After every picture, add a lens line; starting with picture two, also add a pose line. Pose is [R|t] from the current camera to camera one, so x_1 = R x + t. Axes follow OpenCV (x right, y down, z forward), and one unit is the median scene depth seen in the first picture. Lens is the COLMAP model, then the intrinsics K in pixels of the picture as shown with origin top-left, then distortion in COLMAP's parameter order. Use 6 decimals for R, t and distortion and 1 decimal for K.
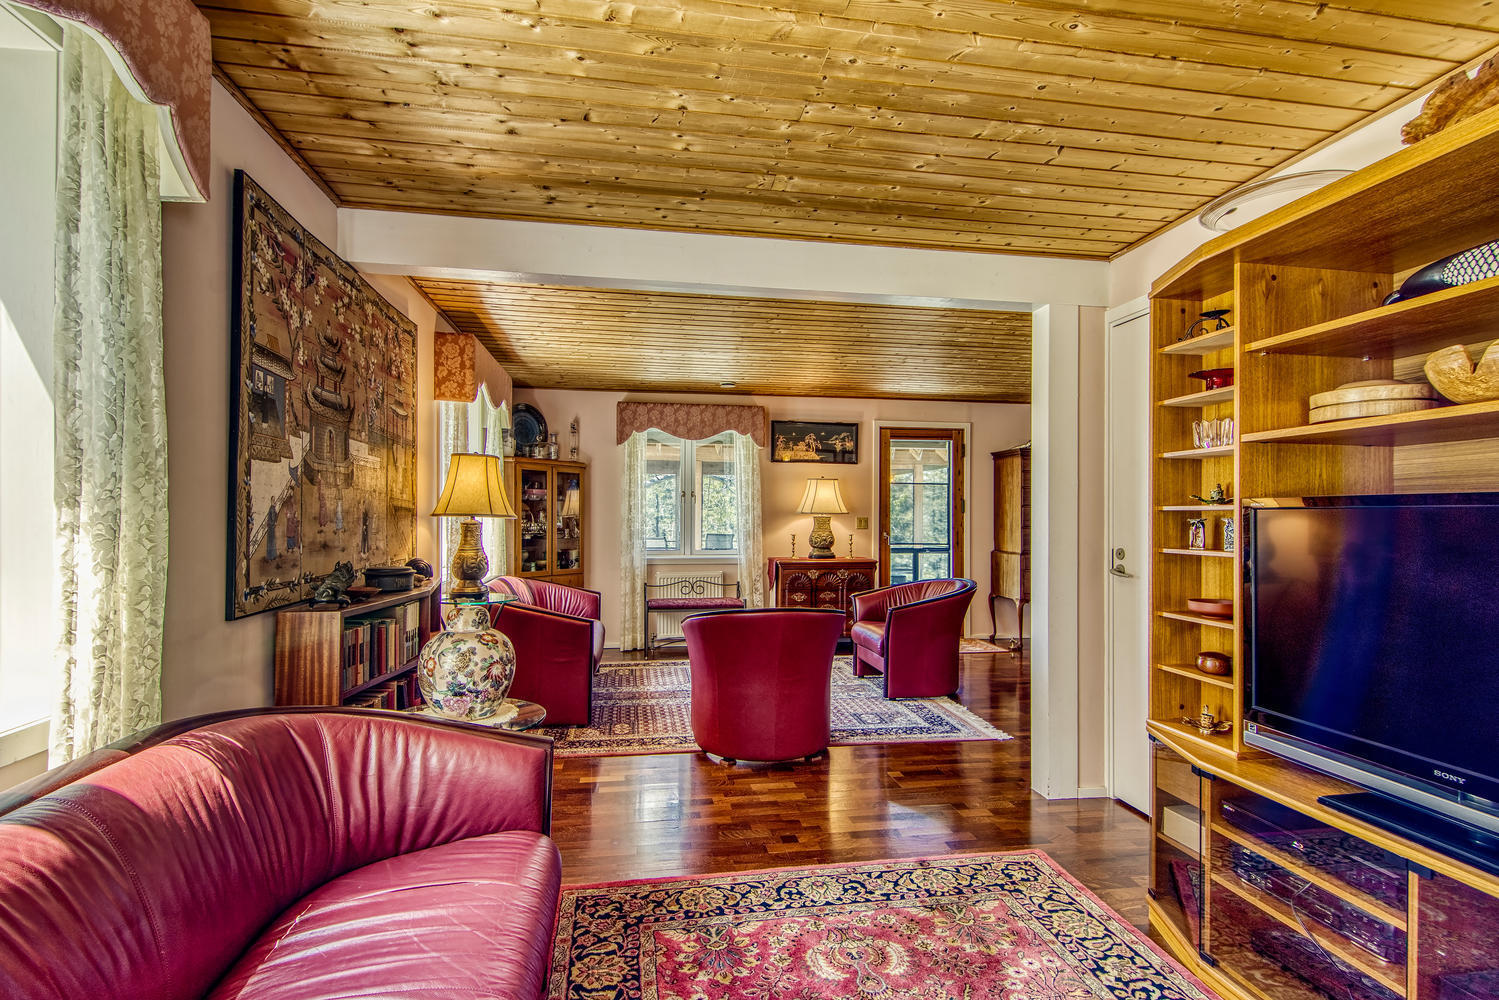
lens RADIAL K [[720.5, 0, 744.6], [0, 720.5, 515.6], [0, 0, 1]] dist [0.014790, -0.014857]
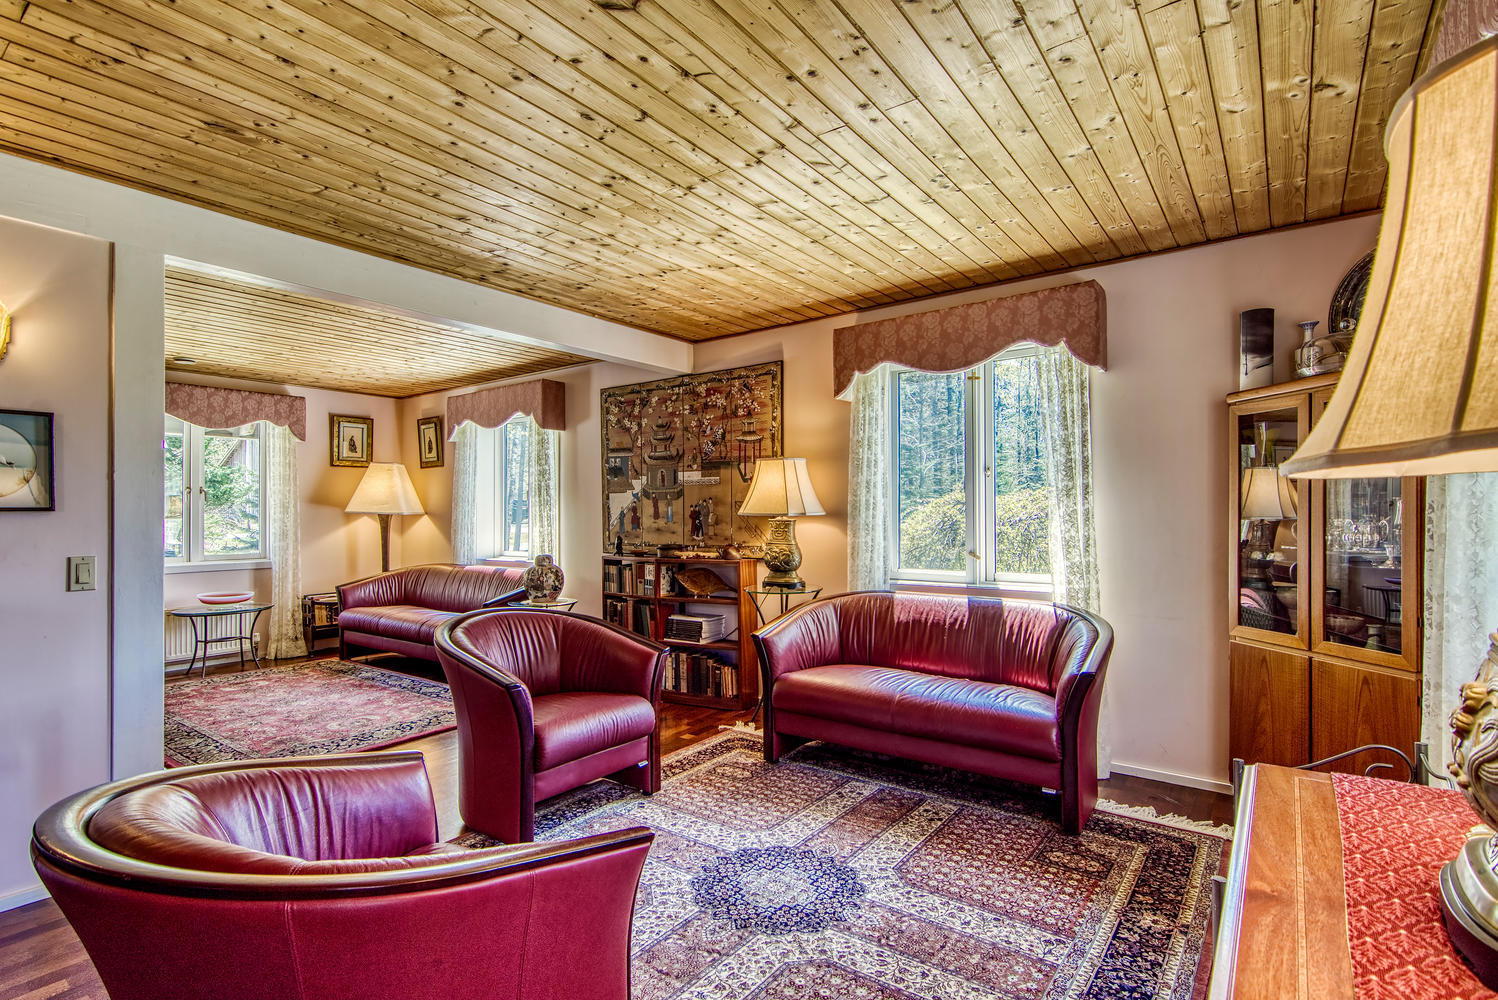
lens RADIAL K [[720.0, 0, 744.1], [0, 720.0, 515.5], [0, 0, 1]] dist [0.014790, -0.014857]
pose [[-0.722039, -0.005470, -0.691831, 0.690971], [0.002248, 0.999945, -0.010252, 0.026786], [0.691849, -0.008957, -0.721987, 2.873712]]
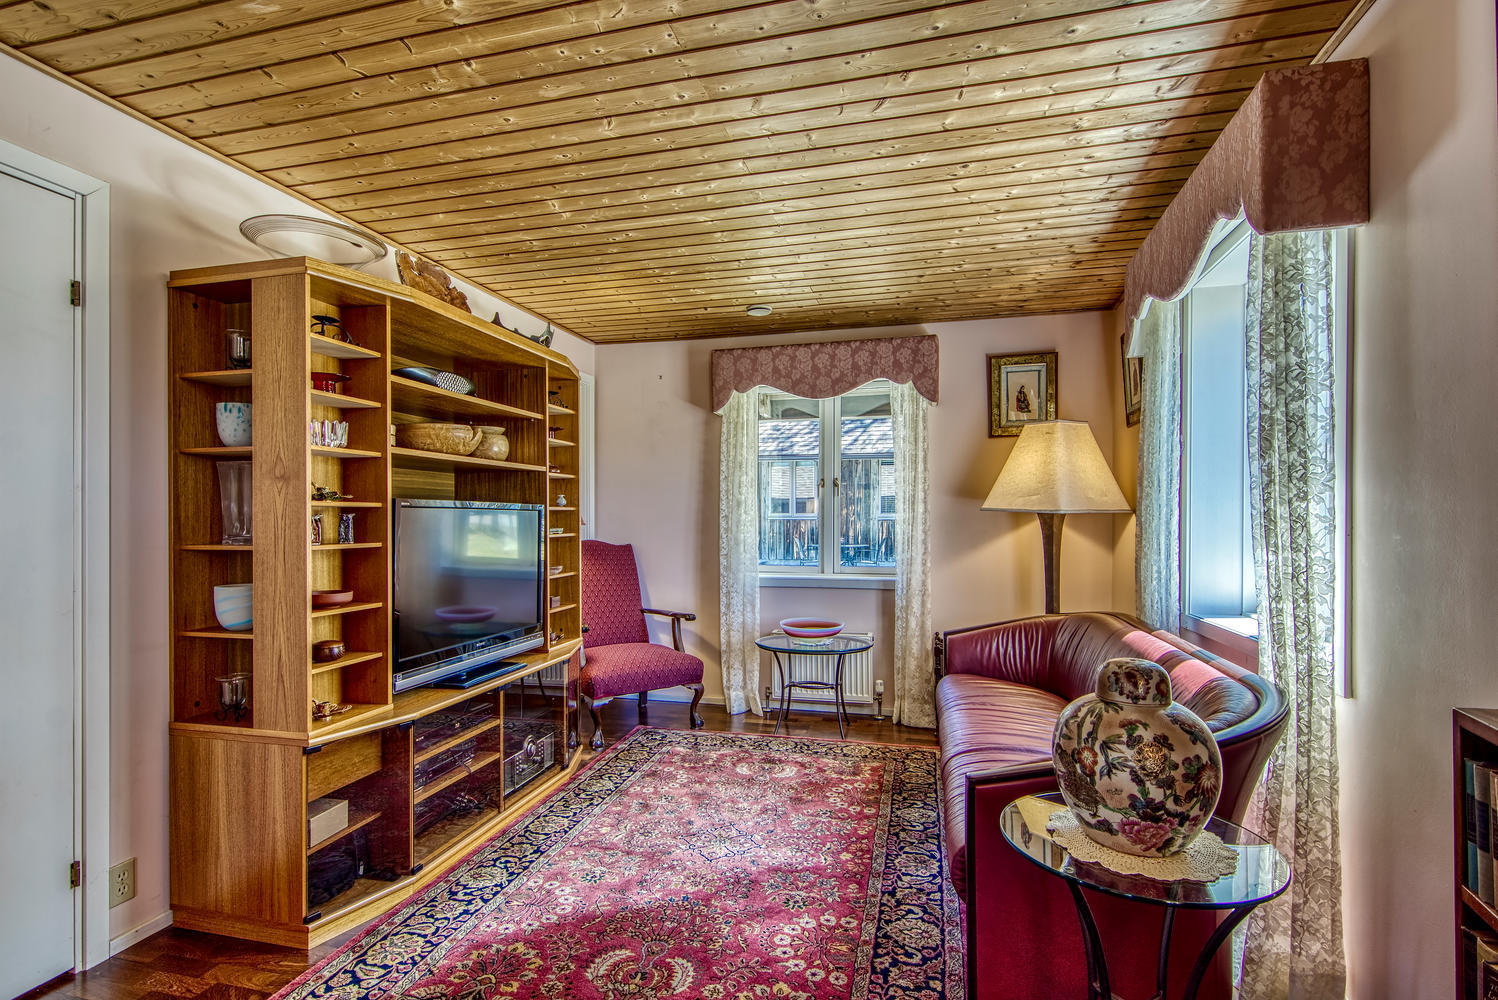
lens RADIAL K [[720.0, 0, 744.1], [0, 720.0, 515.5], [0, 0, 1]] dist [0.014790, -0.014857]
pose [[-0.910790, -0.005793, 0.412829, -0.305596], [-0.009236, 0.999937, -0.006343, 0.012331], [-0.412767, -0.009590, -0.910786, 1.573237]]
